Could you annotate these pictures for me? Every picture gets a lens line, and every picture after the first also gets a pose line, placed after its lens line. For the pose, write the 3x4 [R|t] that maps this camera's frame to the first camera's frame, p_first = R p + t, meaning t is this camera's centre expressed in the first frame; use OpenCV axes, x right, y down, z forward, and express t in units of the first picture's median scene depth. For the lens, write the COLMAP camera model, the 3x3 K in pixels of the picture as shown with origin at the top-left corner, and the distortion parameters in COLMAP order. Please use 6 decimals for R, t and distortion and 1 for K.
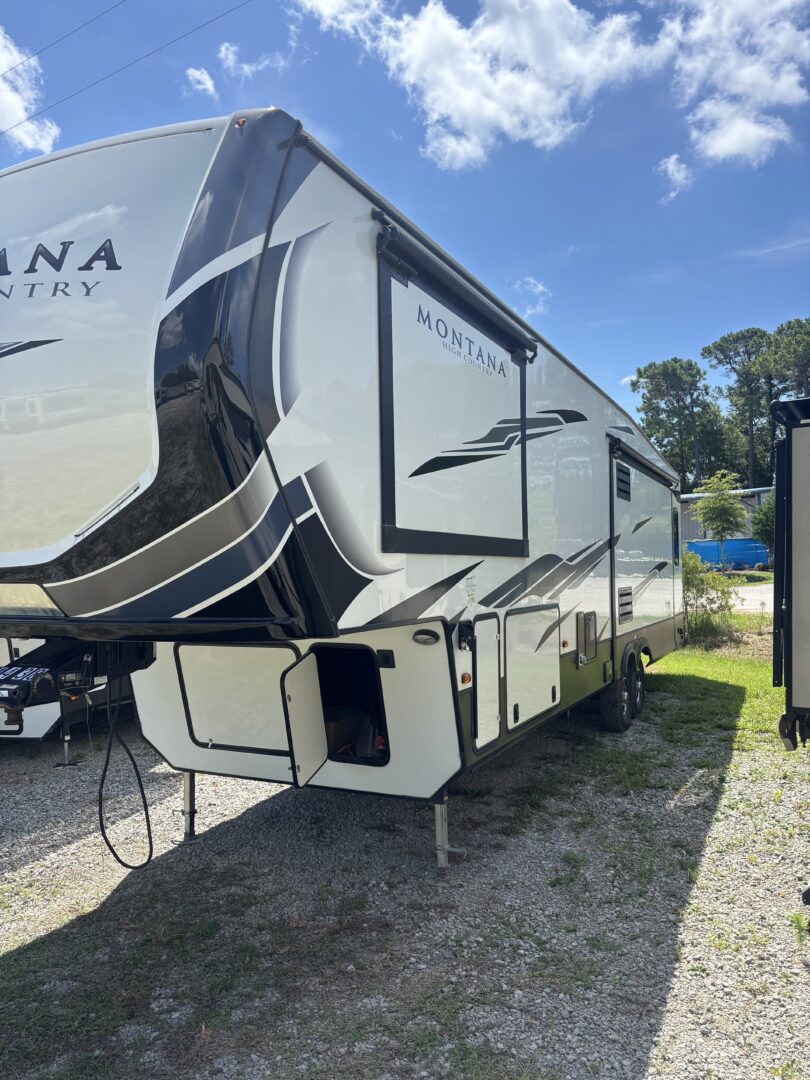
lens RADIAL K [[814.2, 0, 404.9], [0, 814.2, 544.3], [0, 0, 1]] dist [0.028667, -0.024697]
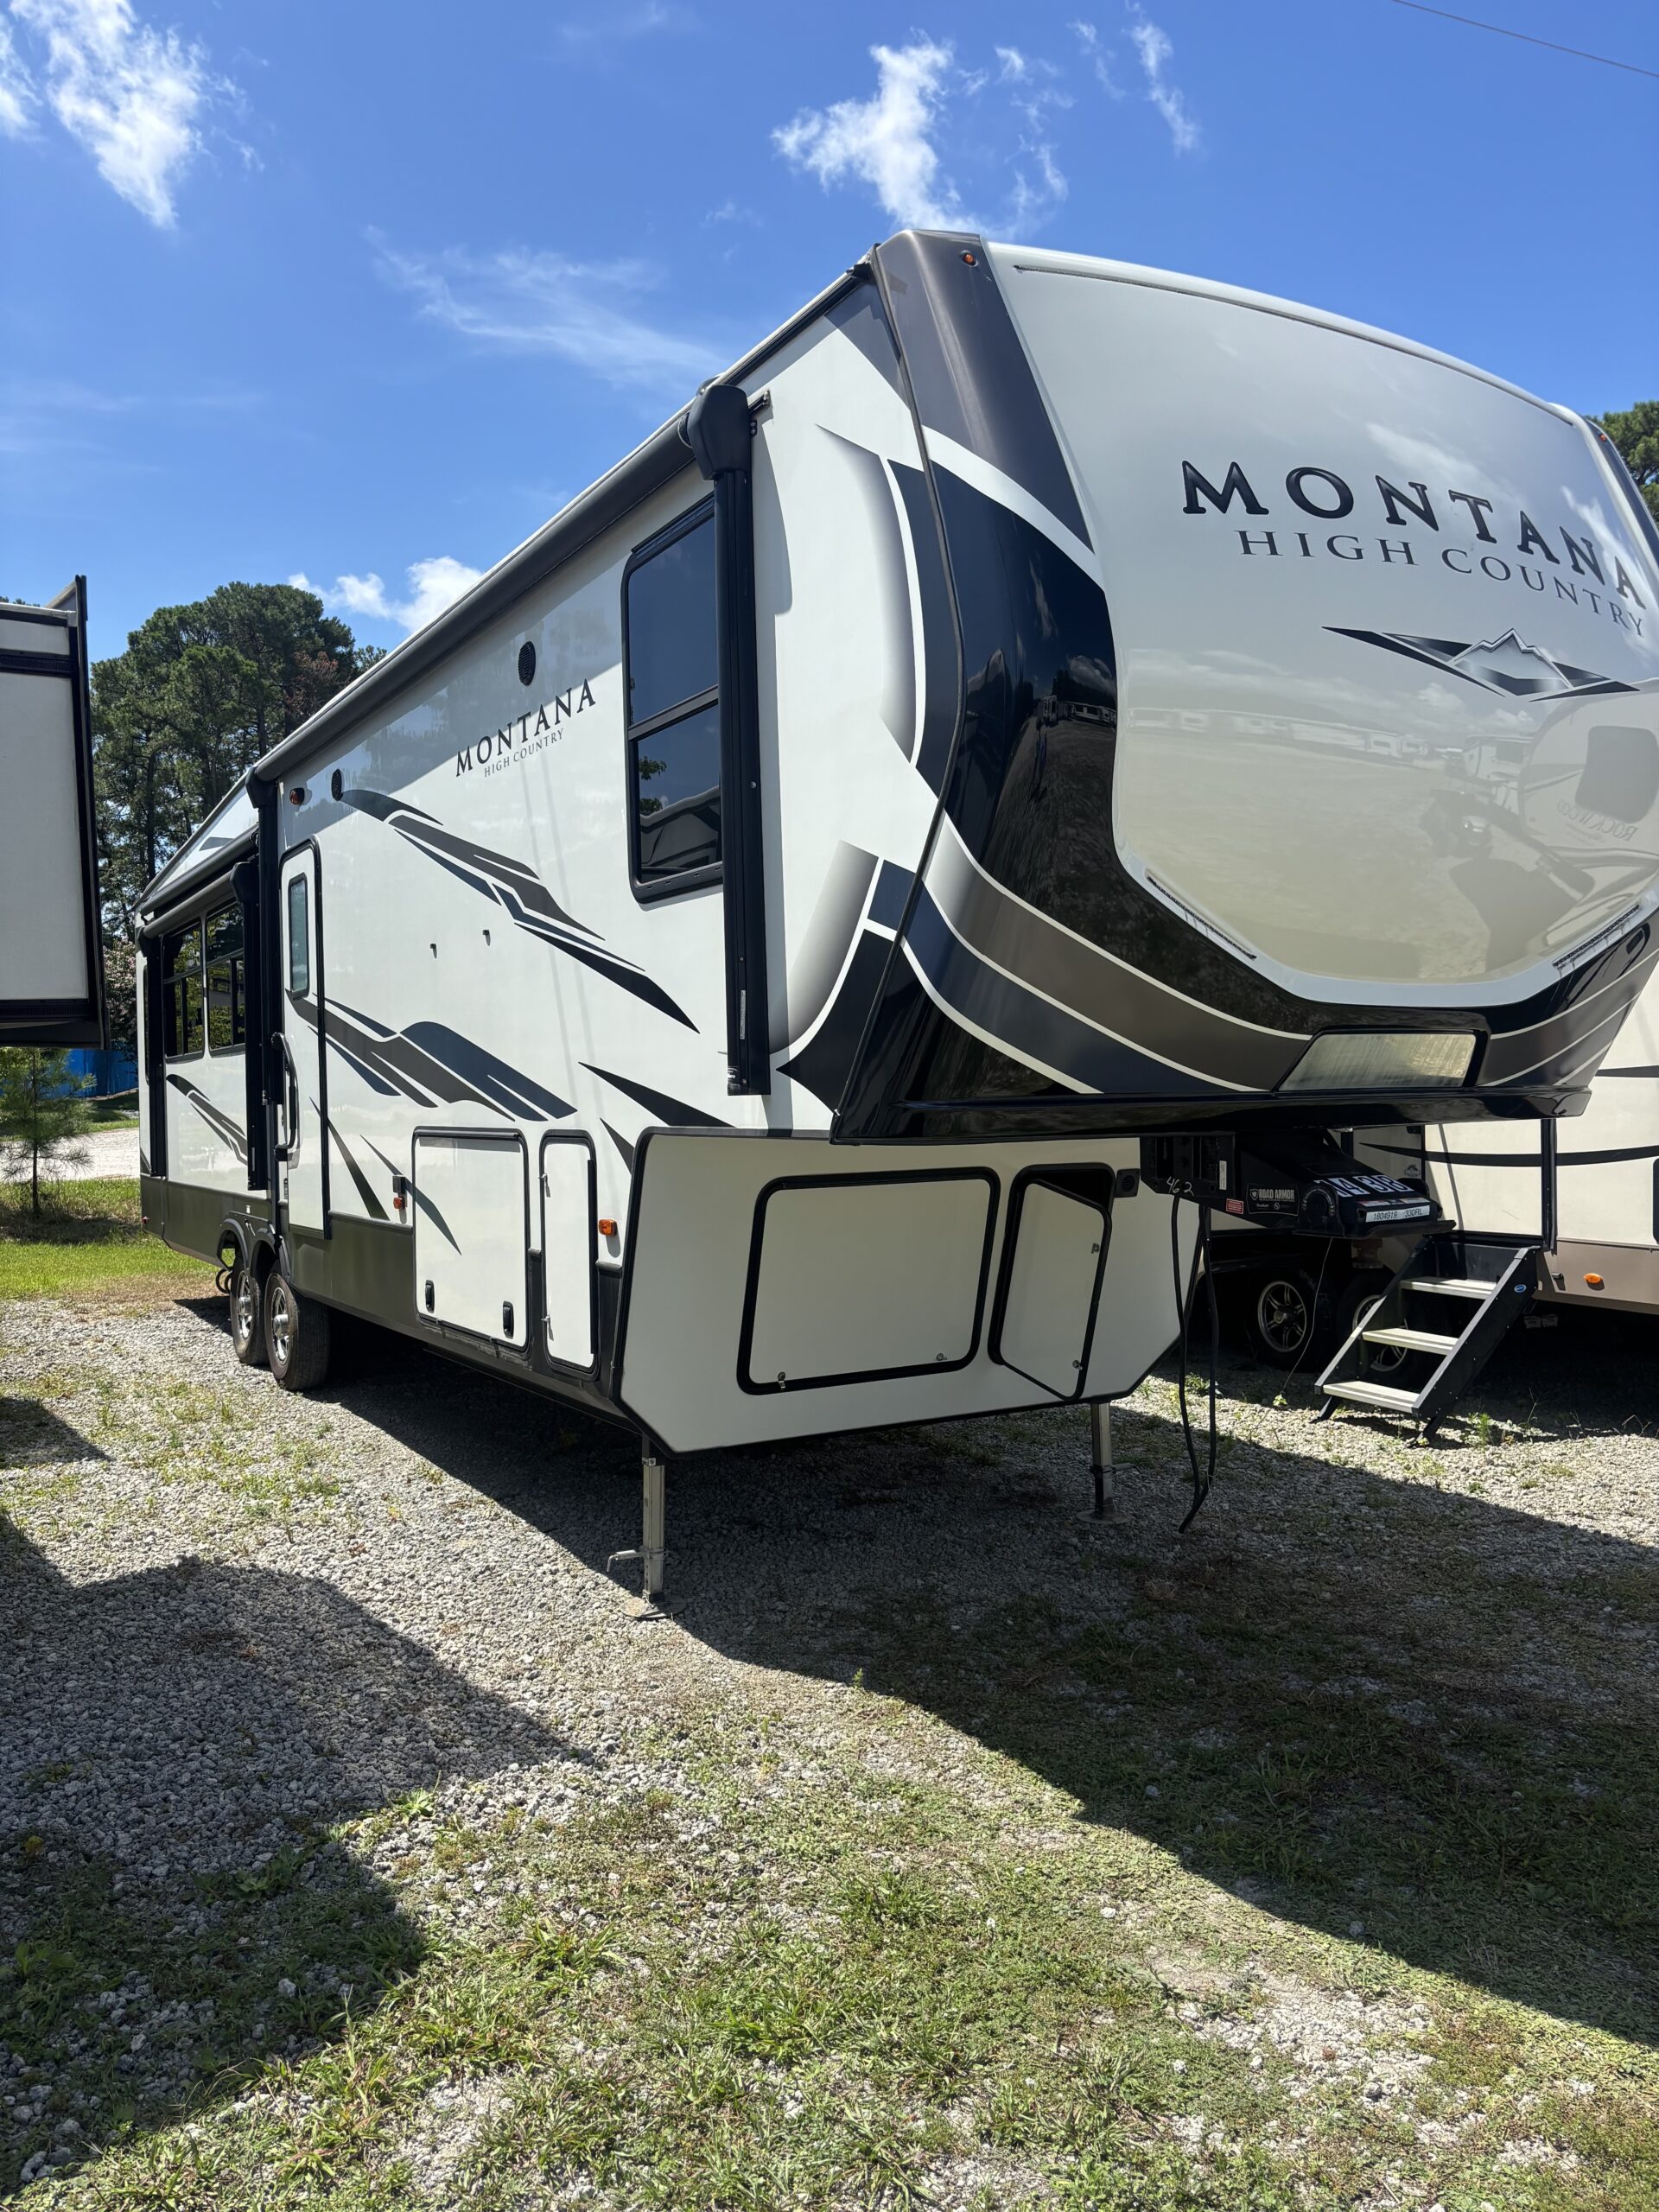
lens RADIAL K [[1667.6, 0, 835.3], [0, 1667.6, 1104.8], [0, 0, 1]] dist [0.028667, -0.024697]
pose [[0.534419, 0.001241, 0.845219, -1.304591], [-0.021820, 0.999686, 0.012329, 0.069699], [-0.844938, -0.025031, 0.534278, 0.505954]]
